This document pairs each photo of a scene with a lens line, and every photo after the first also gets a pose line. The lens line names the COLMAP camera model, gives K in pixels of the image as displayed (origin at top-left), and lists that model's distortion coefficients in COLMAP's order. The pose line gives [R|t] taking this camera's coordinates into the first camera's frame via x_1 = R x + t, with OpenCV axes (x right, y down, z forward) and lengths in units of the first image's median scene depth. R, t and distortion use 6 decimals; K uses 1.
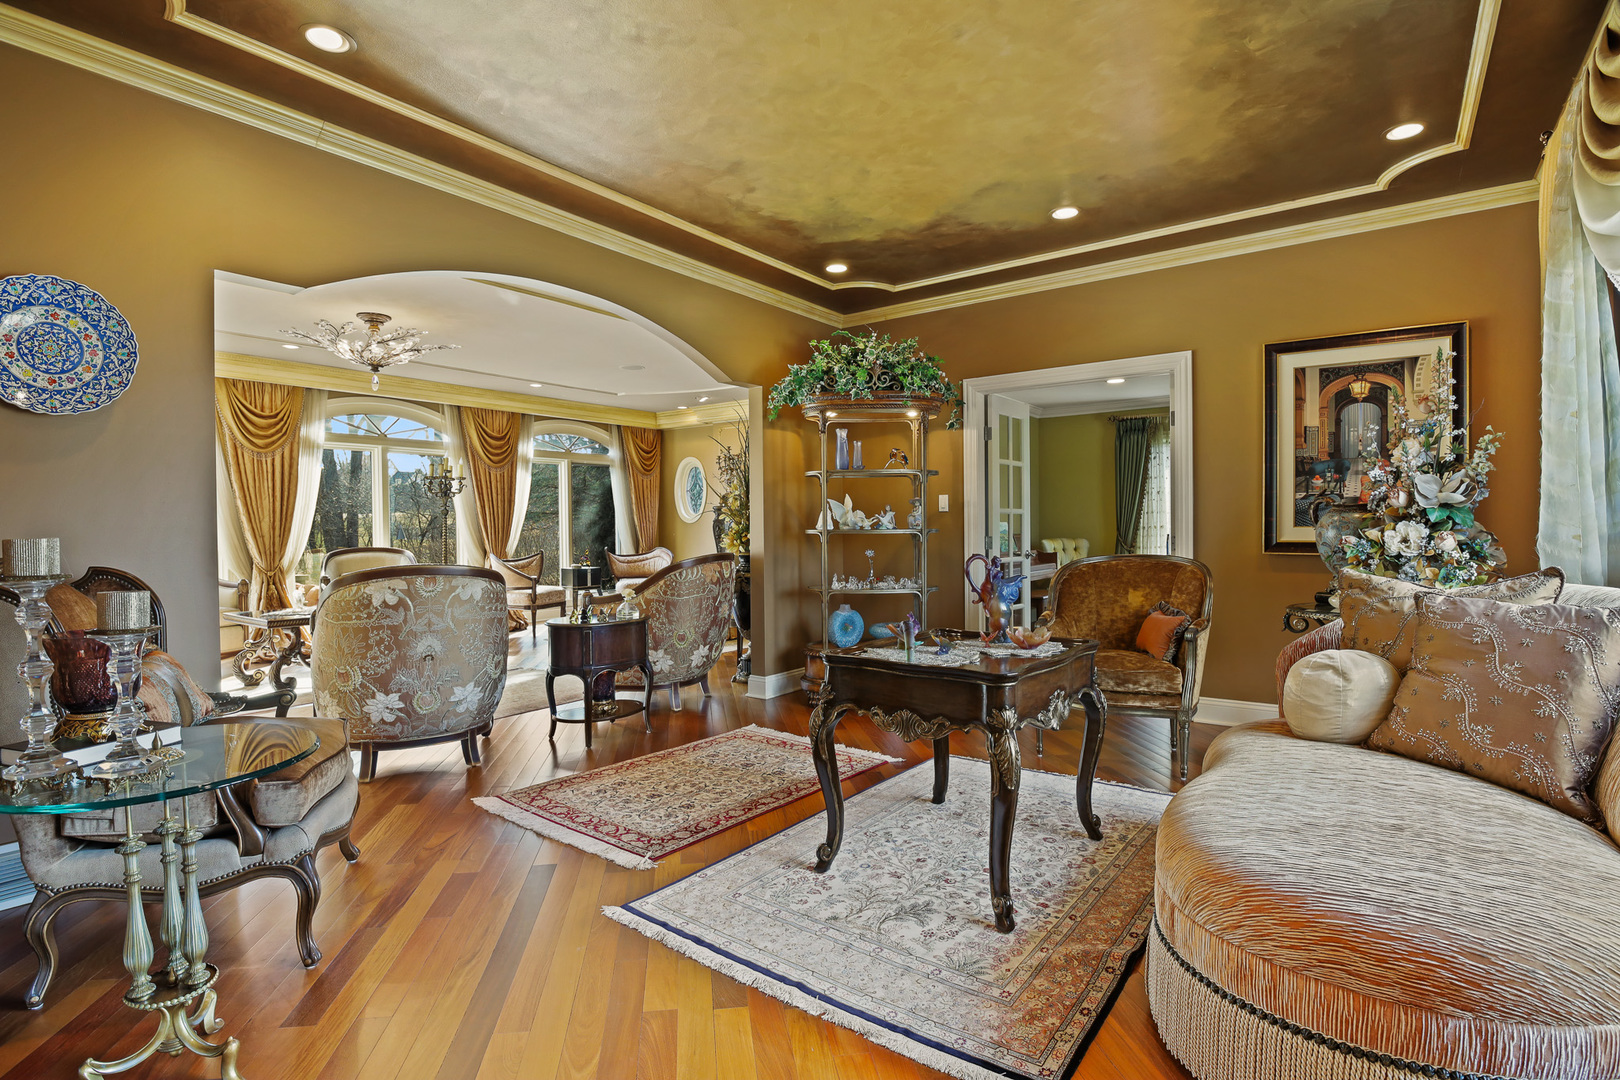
lens RADIAL K [[801.4, 0, 801.3], [0, 801.4, 536.9], [0, 0, 1]] dist [-0.031173, 0.012666]
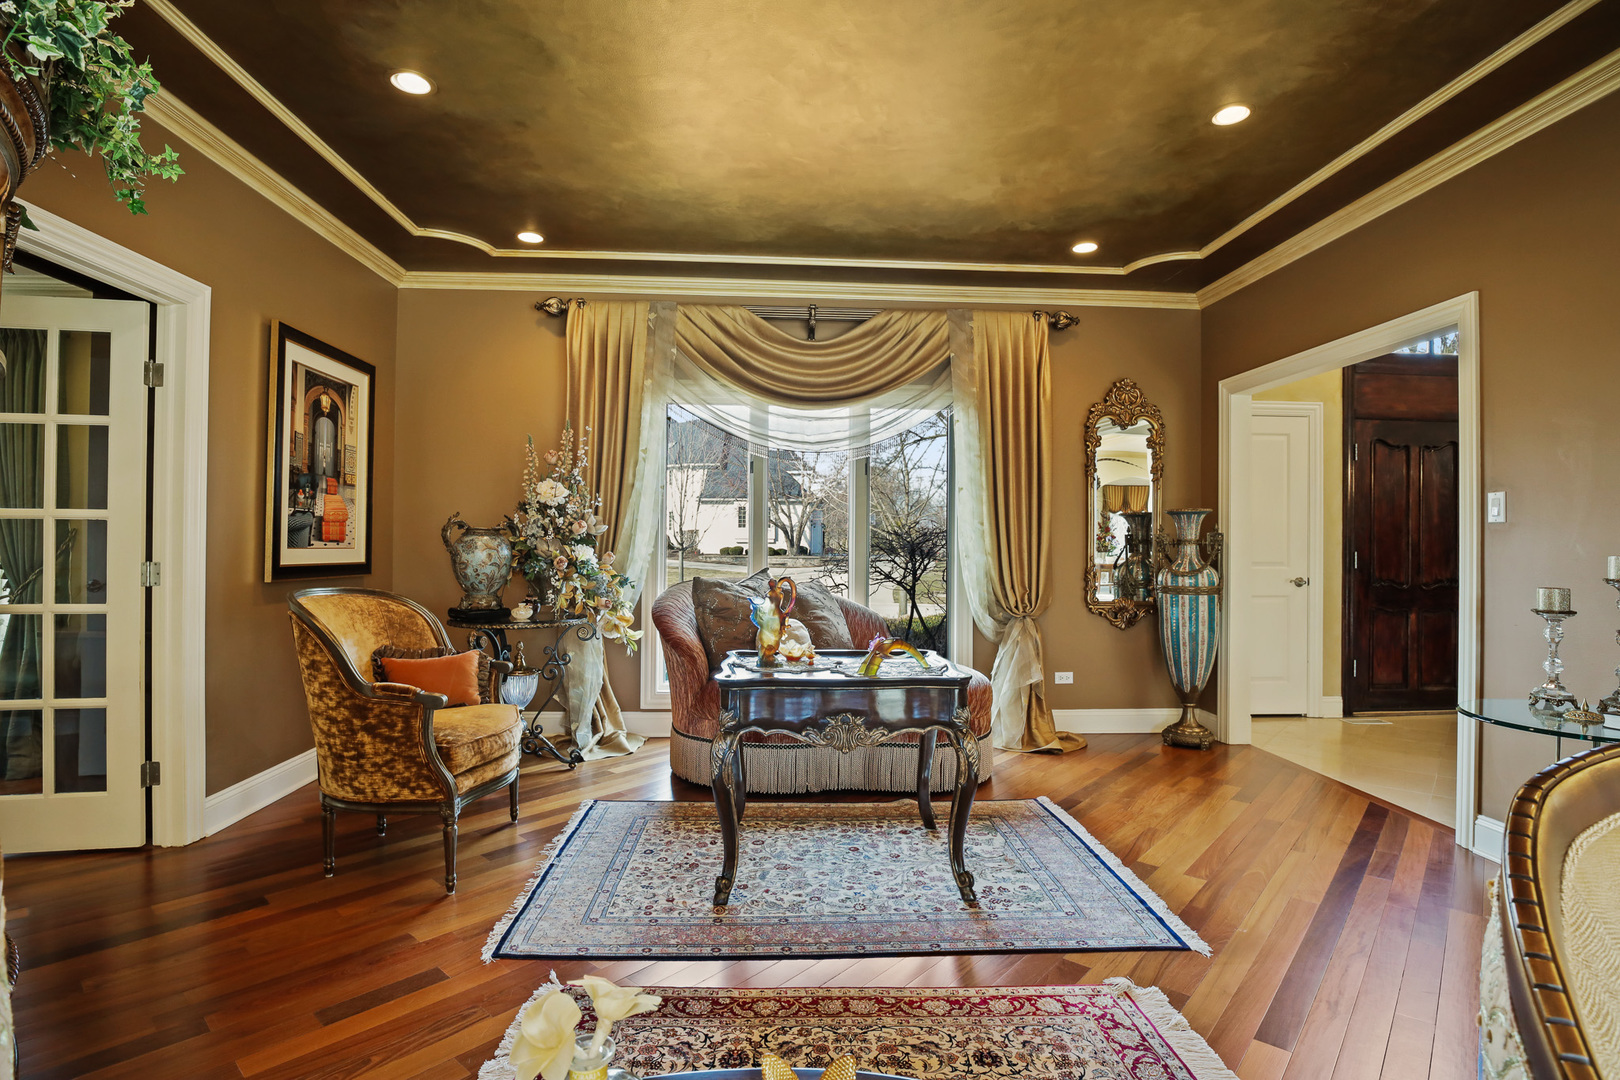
lens RADIAL K [[801.4, 0, 810.6], [0, 801.4, 531.2], [0, 0, 1]] dist [-0.031173, 0.012666]
pose [[-0.653551, 0.019978, 0.756619, -0.386969], [0.016133, 0.999792, -0.012464, -0.011488], [-0.756711, 0.004061, -0.653737, 1.167175]]
